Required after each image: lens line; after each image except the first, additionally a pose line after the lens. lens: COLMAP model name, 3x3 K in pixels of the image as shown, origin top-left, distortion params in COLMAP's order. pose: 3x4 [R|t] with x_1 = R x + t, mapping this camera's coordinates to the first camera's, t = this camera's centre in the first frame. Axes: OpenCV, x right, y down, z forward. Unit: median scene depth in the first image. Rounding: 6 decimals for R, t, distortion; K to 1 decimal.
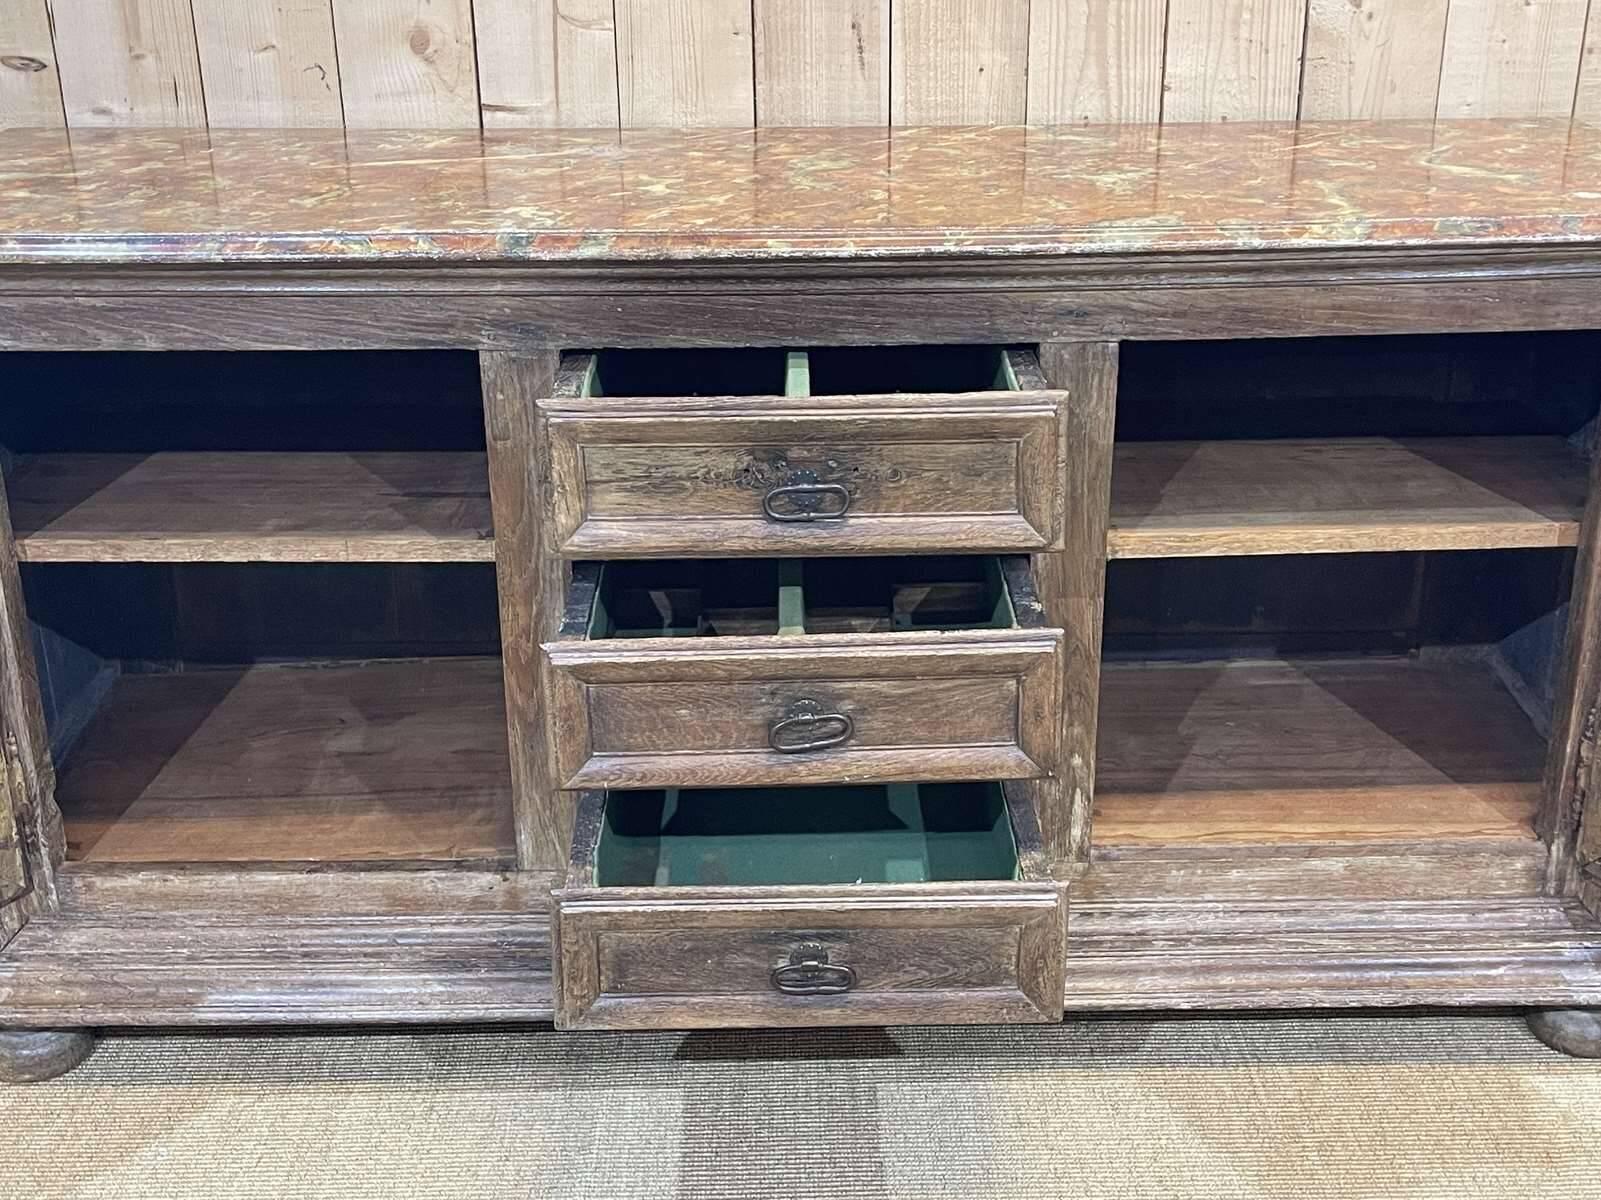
lens RADIAL K [[1995.7, 0, 815.5], [0, 1995.7, 602.3], [0, 0, 1]] dist [0.135882, -0.428349]
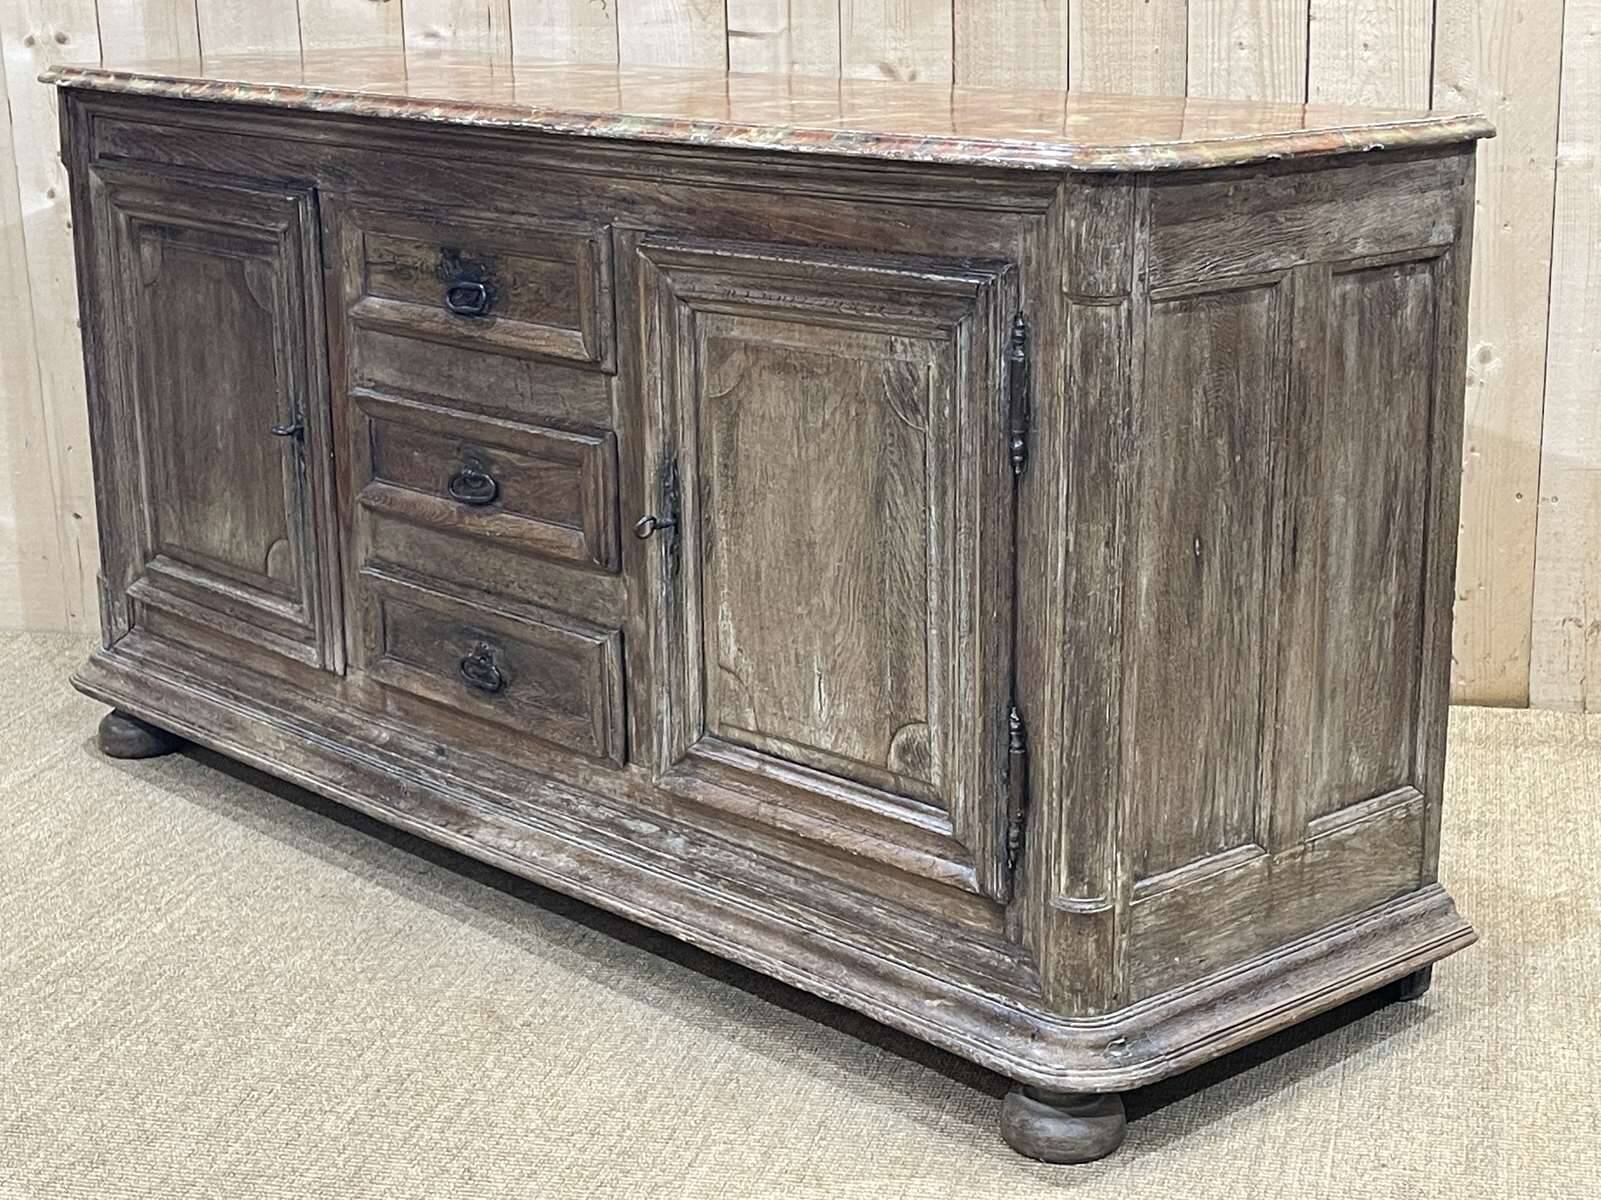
lens RADIAL K [[2655.3, 0, 839.7], [0, 2655.3, 630.8], [0, 0, 1]] dist [0.182188, -0.834030]
pose [[0.677490, 0.195384, -0.709106, 1.240622], [-0.285031, 0.958483, -0.008227, 0.053194], [0.678059, 0.207691, 0.705054, 0.126317]]
